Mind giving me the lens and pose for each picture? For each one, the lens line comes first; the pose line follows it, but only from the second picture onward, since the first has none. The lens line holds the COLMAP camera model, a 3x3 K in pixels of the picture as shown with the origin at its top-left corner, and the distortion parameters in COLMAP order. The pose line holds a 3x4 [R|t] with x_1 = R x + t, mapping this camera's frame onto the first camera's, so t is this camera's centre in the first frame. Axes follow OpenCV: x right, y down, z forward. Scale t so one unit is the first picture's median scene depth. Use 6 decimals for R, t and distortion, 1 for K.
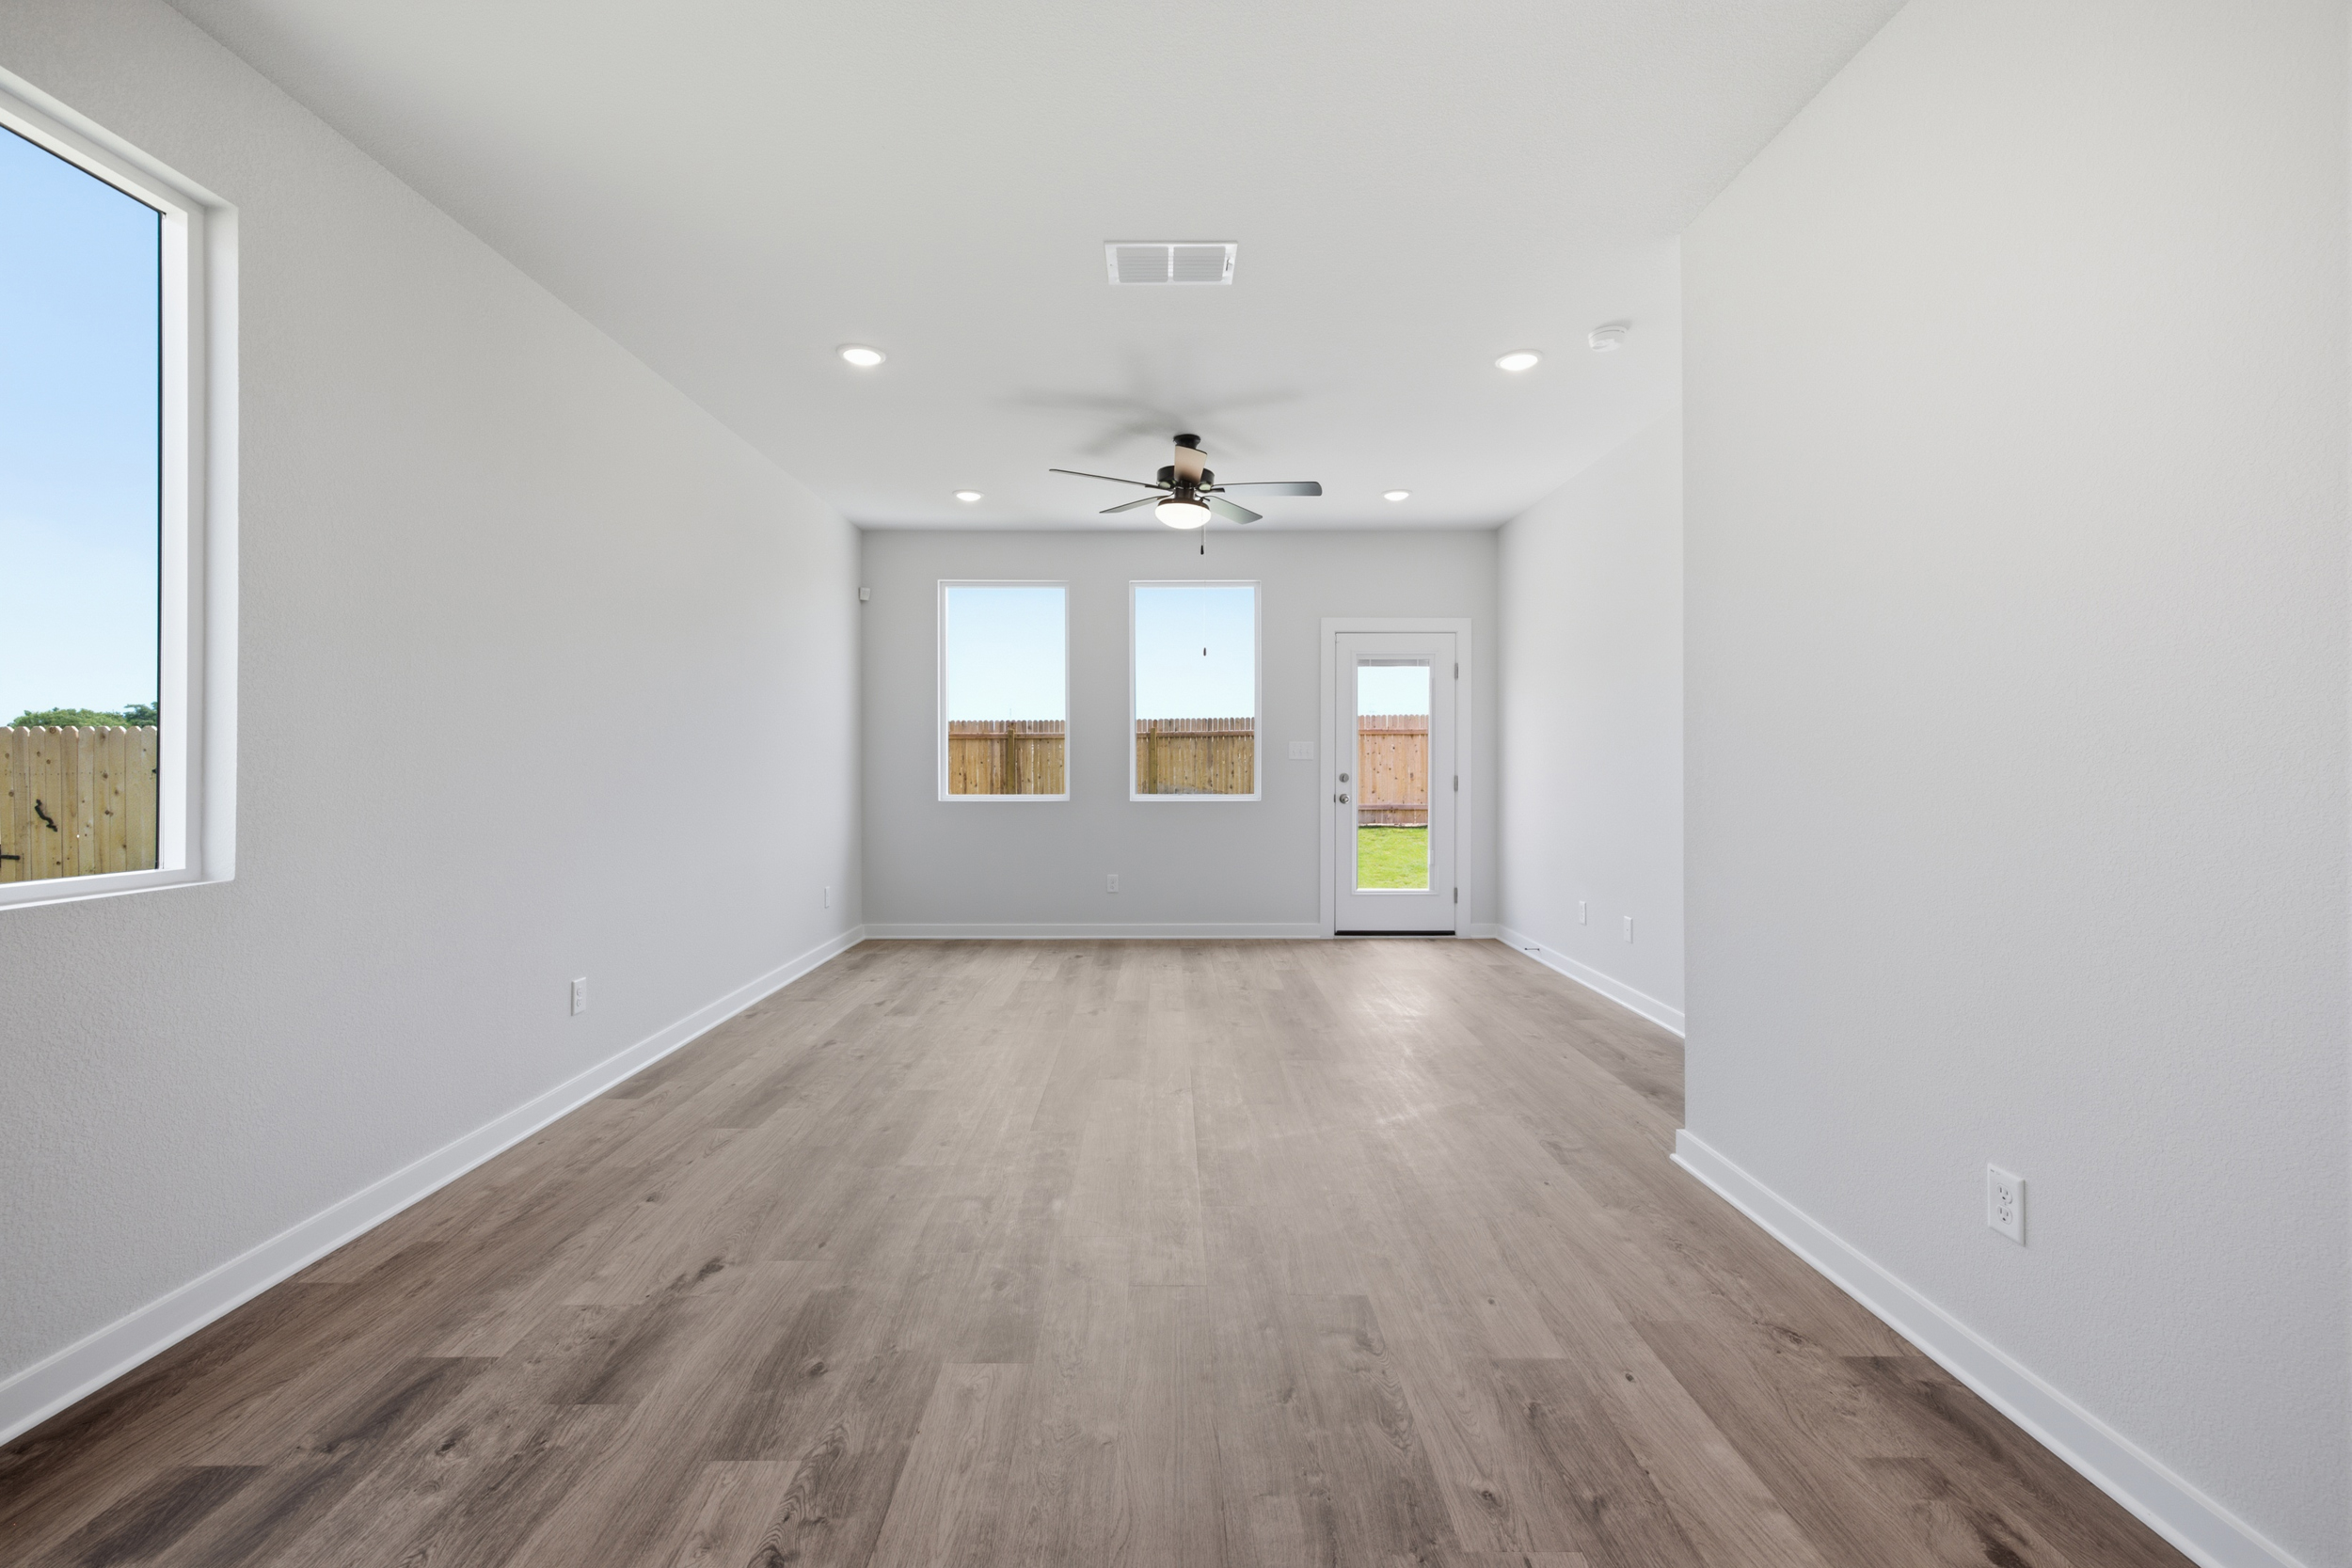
lens RADIAL K [[981.5, 0, 1174.2], [0, 981.5, 766.0], [0, 0, 1]] dist [0.002108, -0.000150]
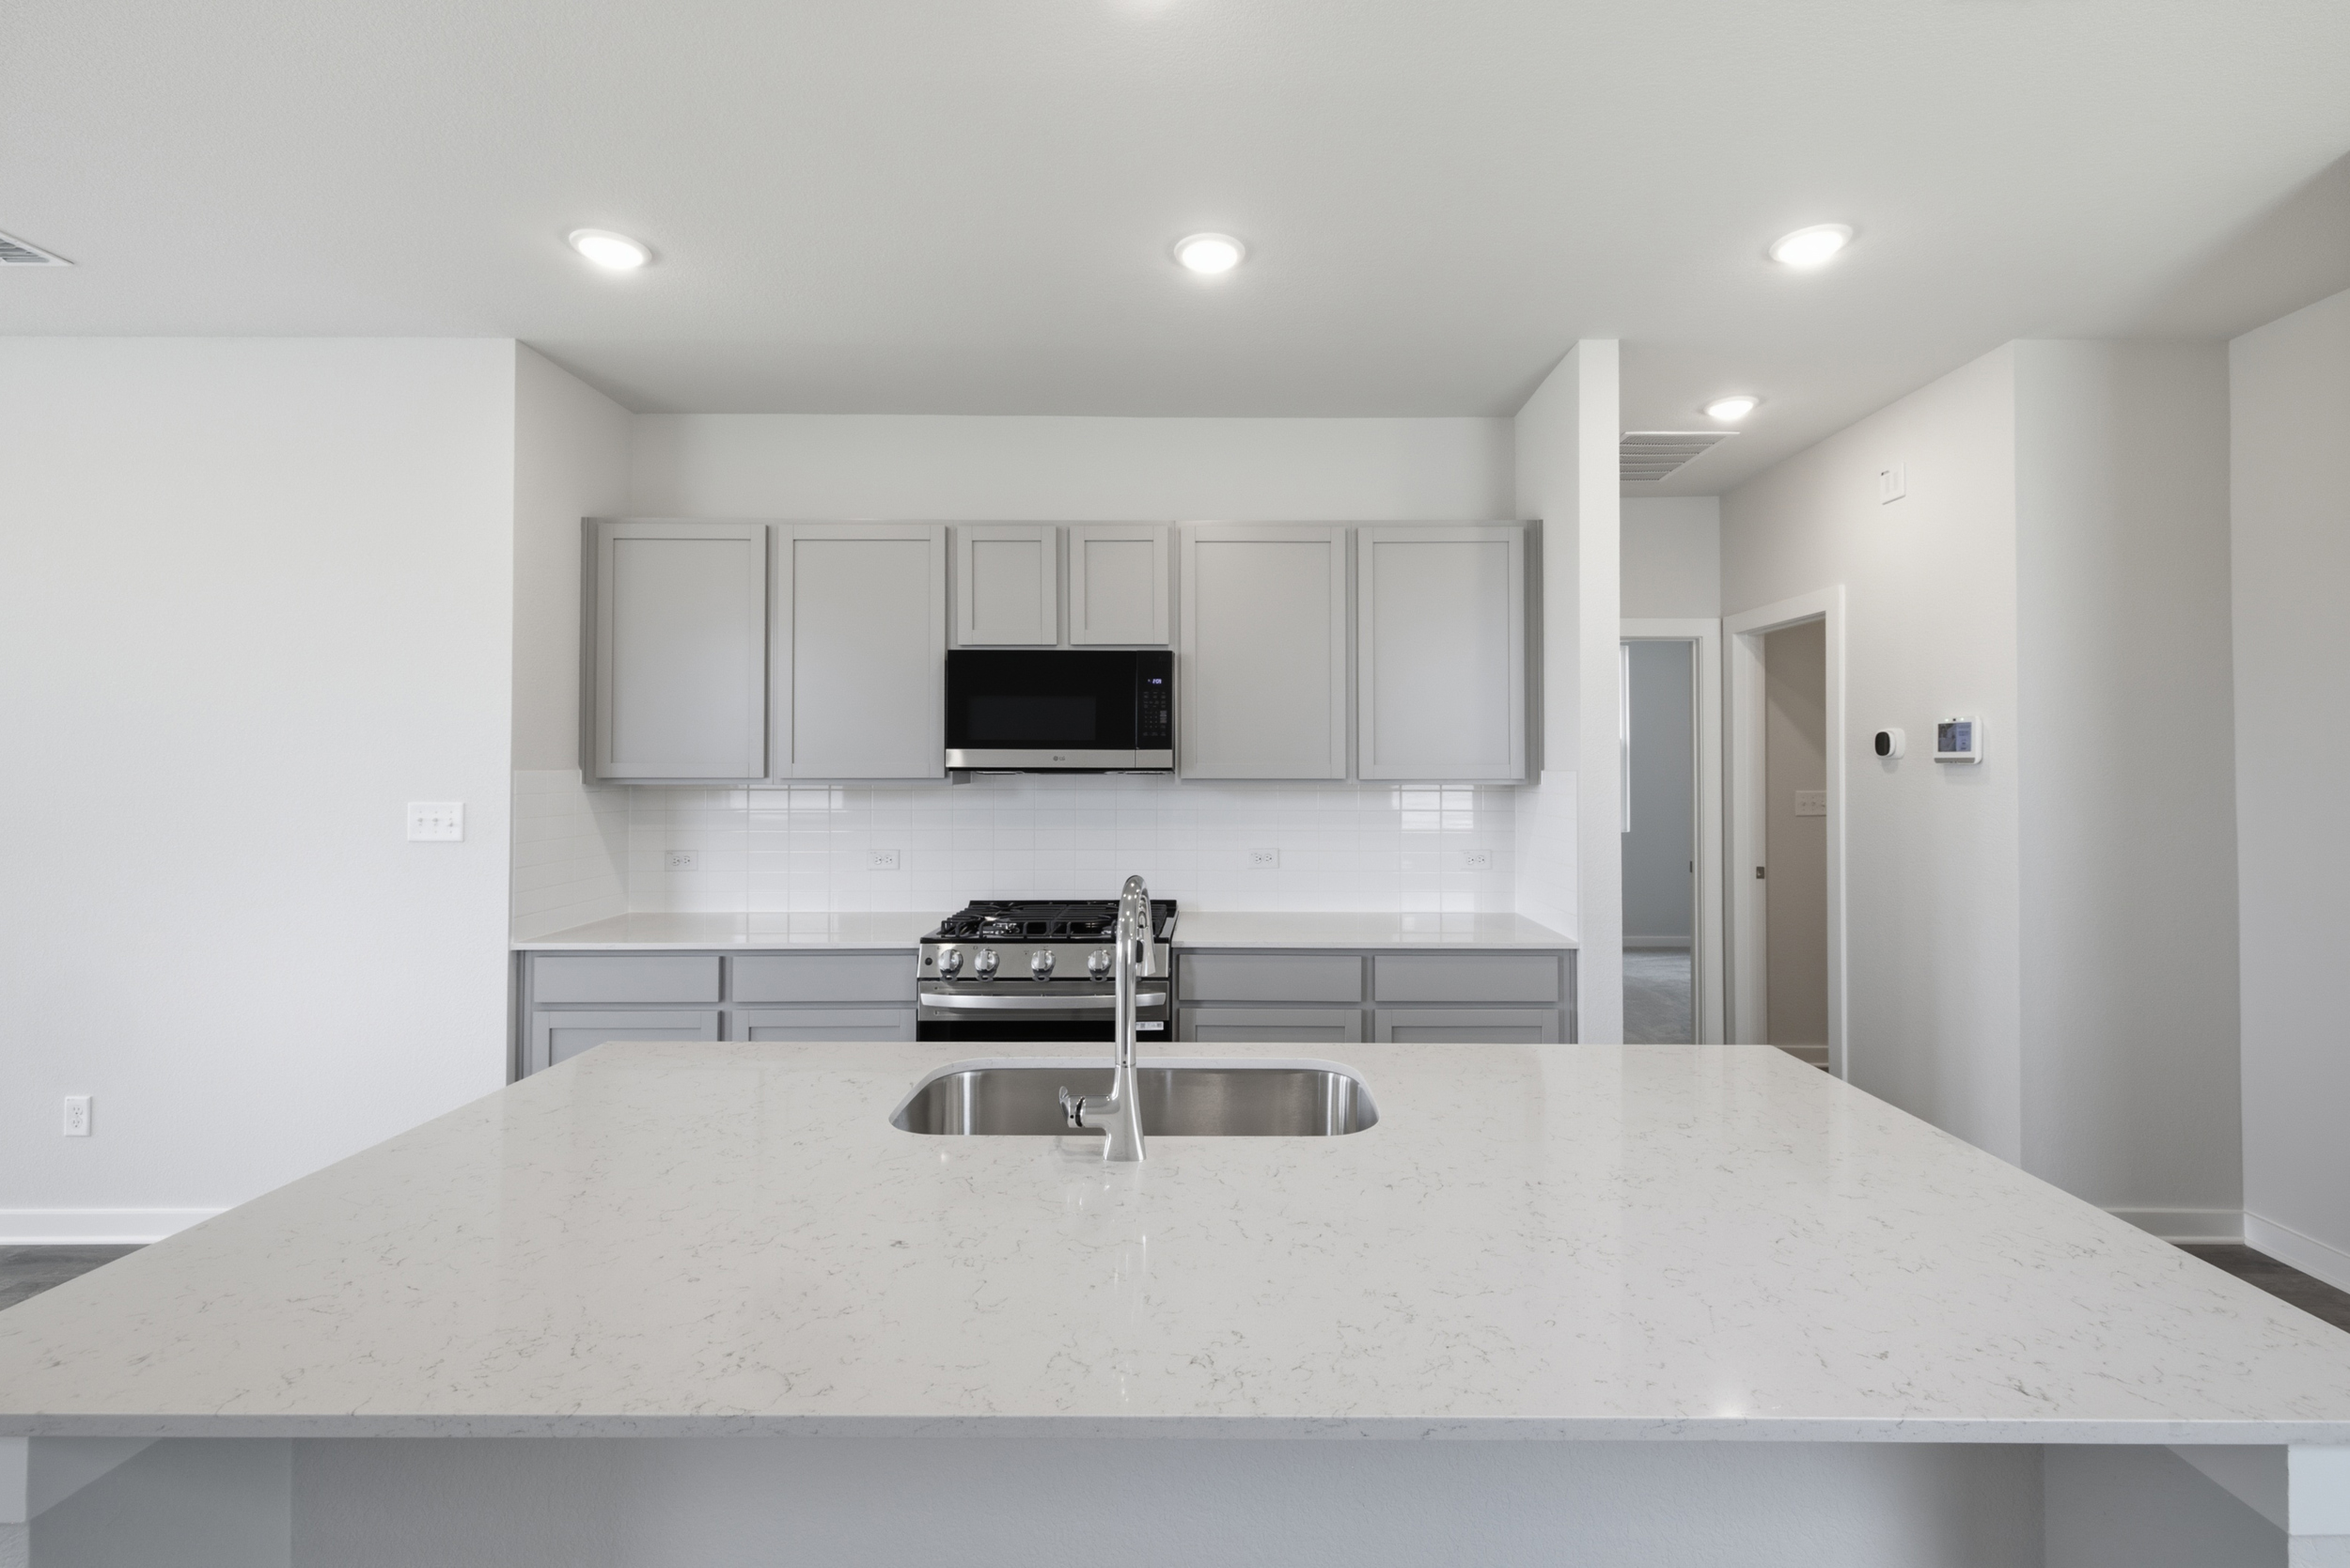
lens RADIAL K [[1021.0, 0, 1234.3], [0, 1021.0, 747.9], [0, 0, 1]] dist [0.003481, 0.000471]
pose [[0.001435, 0.017720, 0.999842, -0.339297], [0.001775, 0.999841, -0.017723, -0.053289], [-0.999997, 0.001800, 0.001404, -0.361868]]
